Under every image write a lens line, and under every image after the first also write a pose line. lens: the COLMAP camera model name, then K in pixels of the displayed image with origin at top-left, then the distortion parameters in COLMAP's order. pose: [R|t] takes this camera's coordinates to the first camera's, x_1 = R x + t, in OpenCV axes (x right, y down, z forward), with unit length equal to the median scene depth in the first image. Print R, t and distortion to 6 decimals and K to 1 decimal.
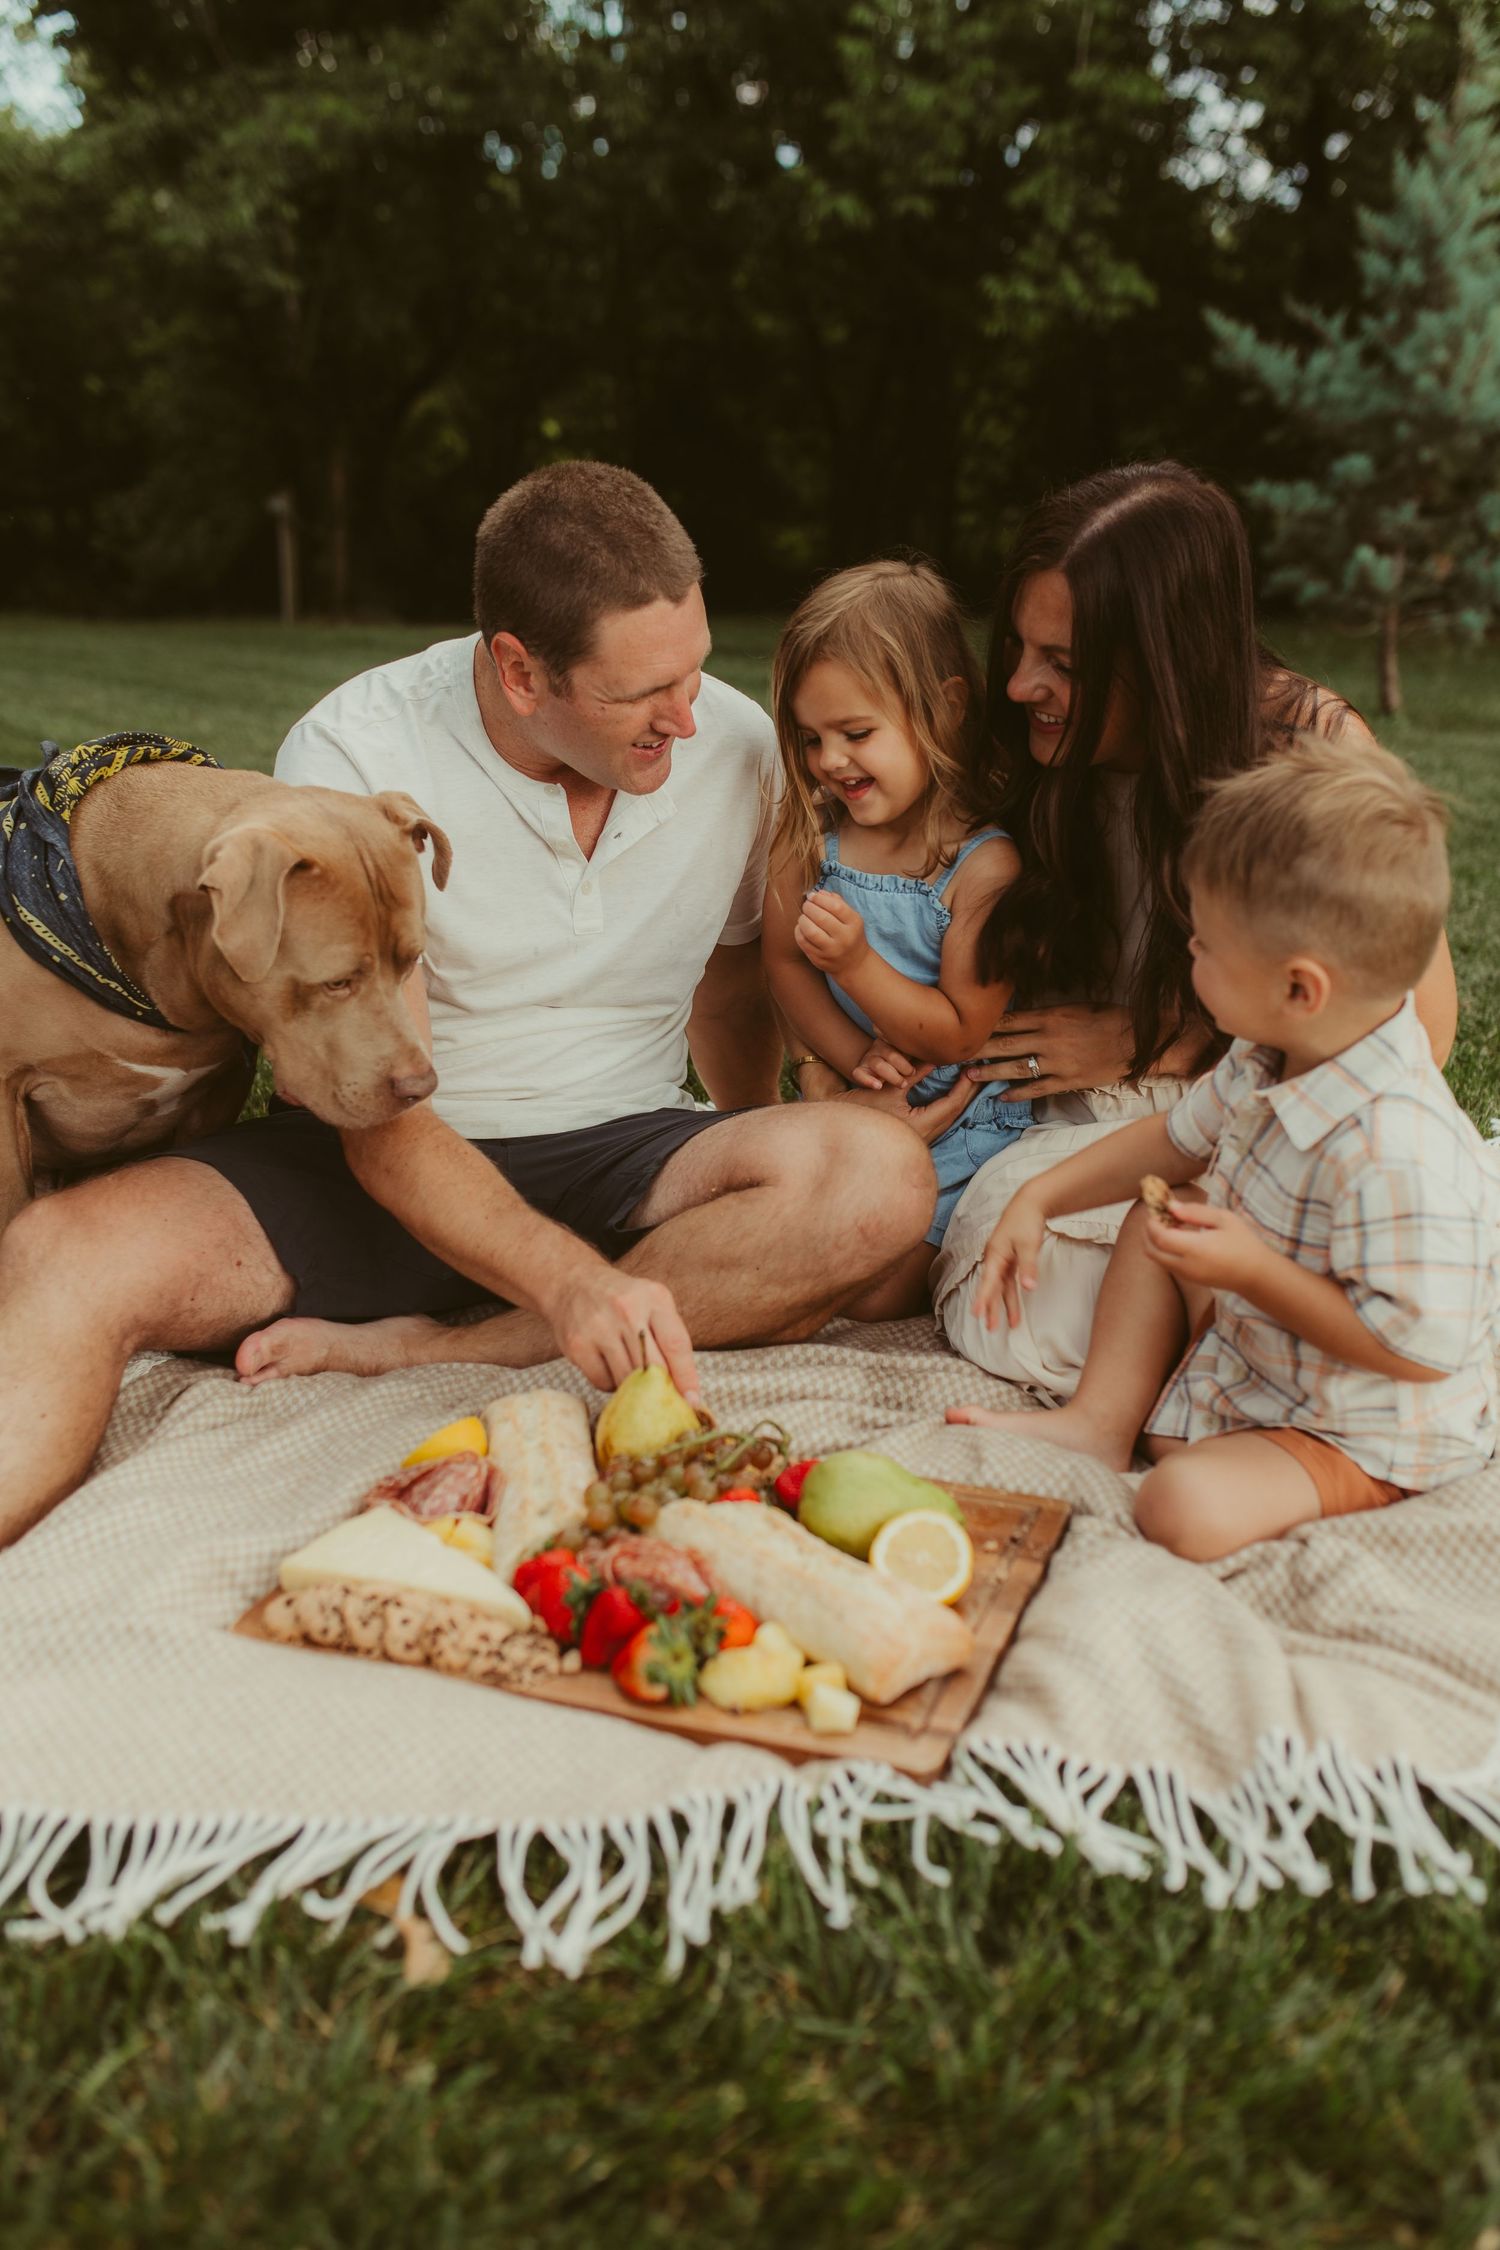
lens RADIAL K [[2178.2, 0, 754.1], [0, 2178.2, 1092.0], [0, 0, 1]] dist [-0.005854, 0.015558]
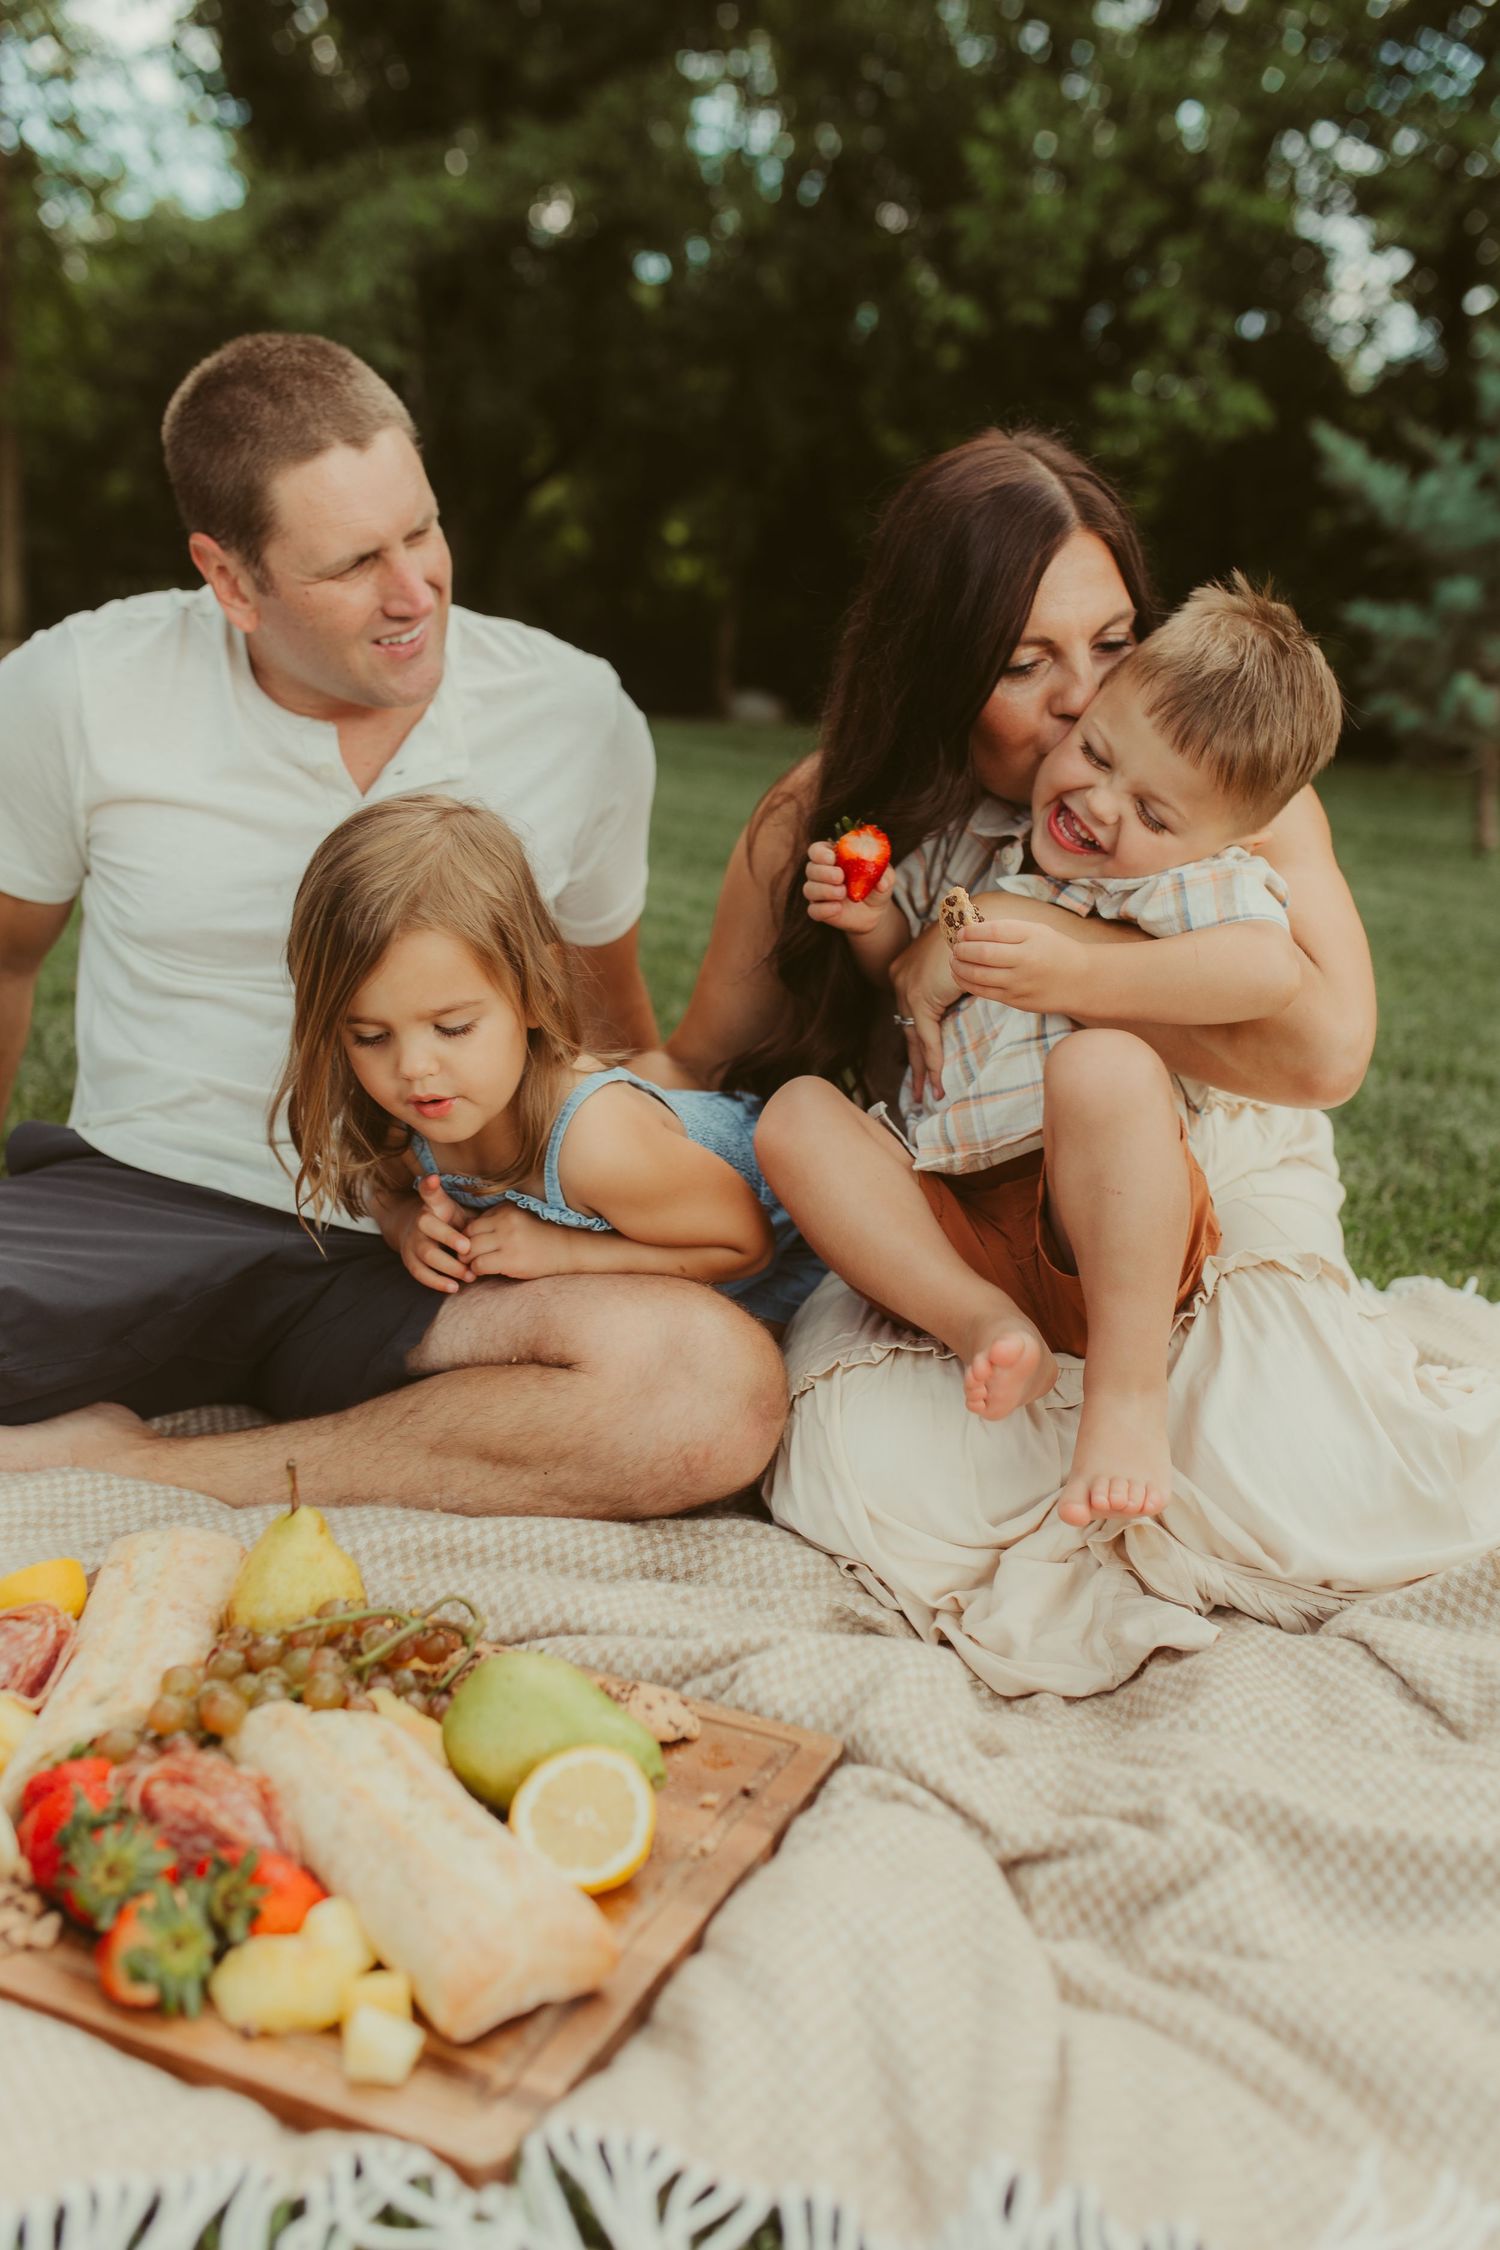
lens RADIAL K [[2178.2, 0, 754.1], [0, 2178.2, 1092.0], [0, 0, 1]] dist [-0.005854, 0.015558]
pose [[0.996344, 0.072678, -0.044901, 0.137817], [-0.074961, 0.995858, -0.051449, 0.009617], [0.040975, 0.054626, 0.997666, 0.260085]]
